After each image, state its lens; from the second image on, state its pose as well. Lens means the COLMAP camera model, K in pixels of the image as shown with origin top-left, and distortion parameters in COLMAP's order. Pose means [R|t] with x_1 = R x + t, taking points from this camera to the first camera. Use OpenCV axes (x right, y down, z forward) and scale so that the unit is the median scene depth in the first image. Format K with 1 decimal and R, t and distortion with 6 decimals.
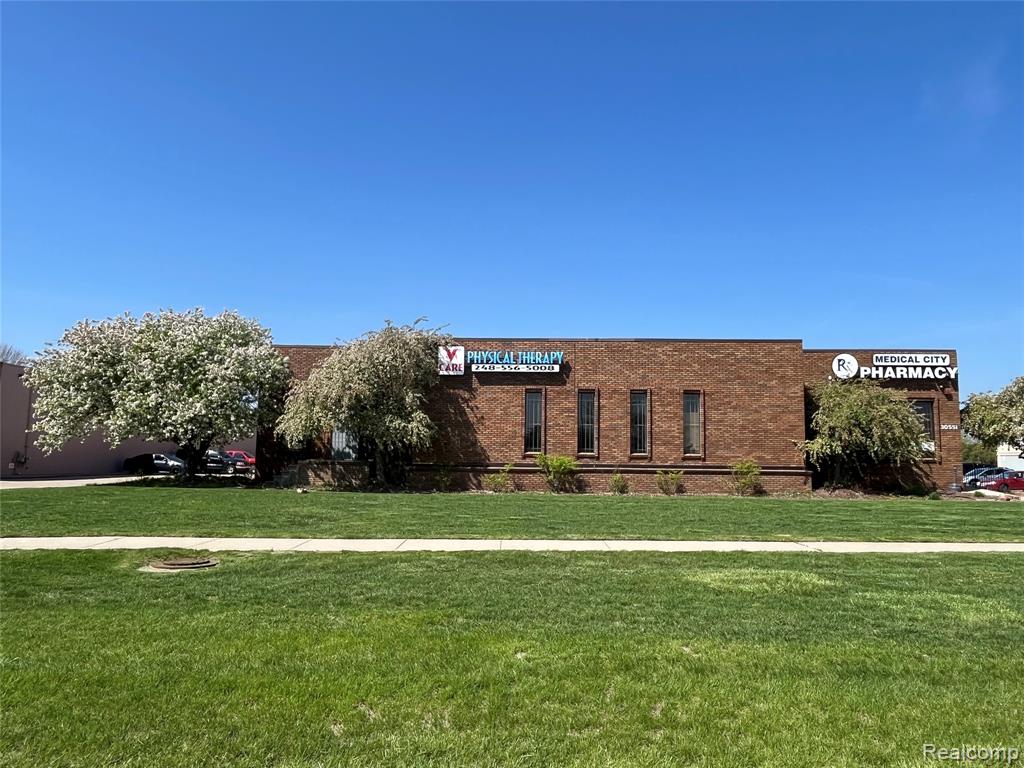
lens RADIAL K [[712.1, 0, 516.4], [0, 712.1, 384.2], [0, 0, 1]] dist [0.000345, -0.002434]
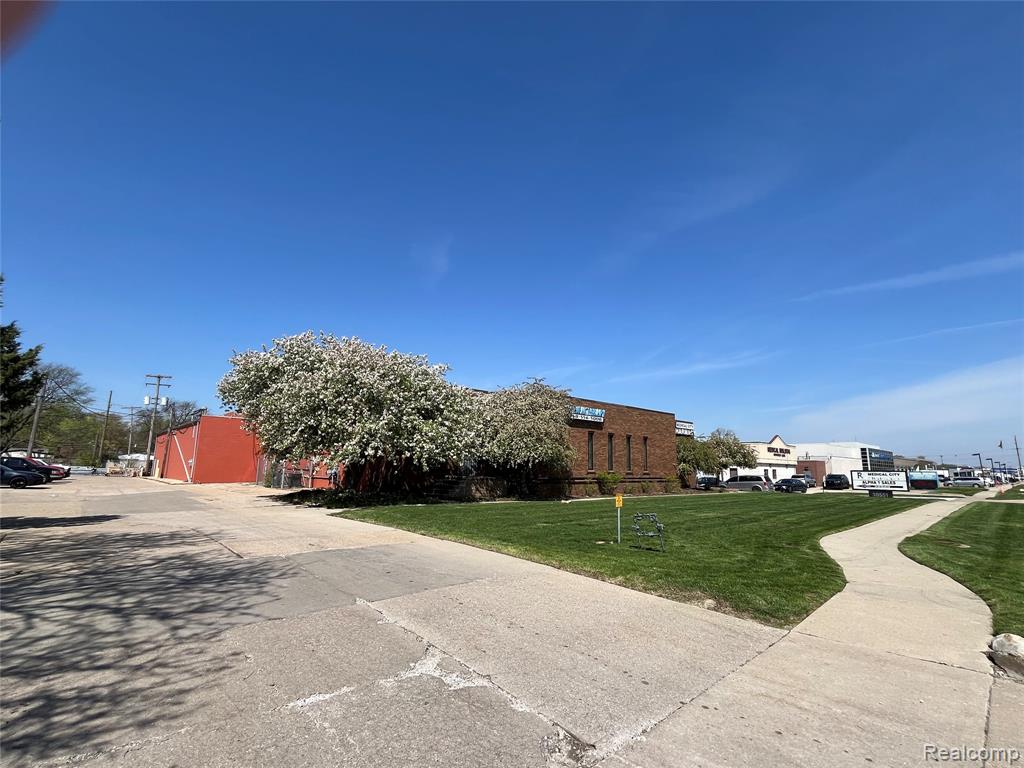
lens RADIAL K [[467.5, 0, 512.0], [0, 467.5, 384.0], [0, 0, 1]] dist [-0.002551, -0.000362]
pose [[0.727687, 0.121227, 0.675112, -0.846074], [-0.079471, 0.992530, -0.092564, 0.012740], [-0.681290, 0.013706, 0.731885, 0.340651]]
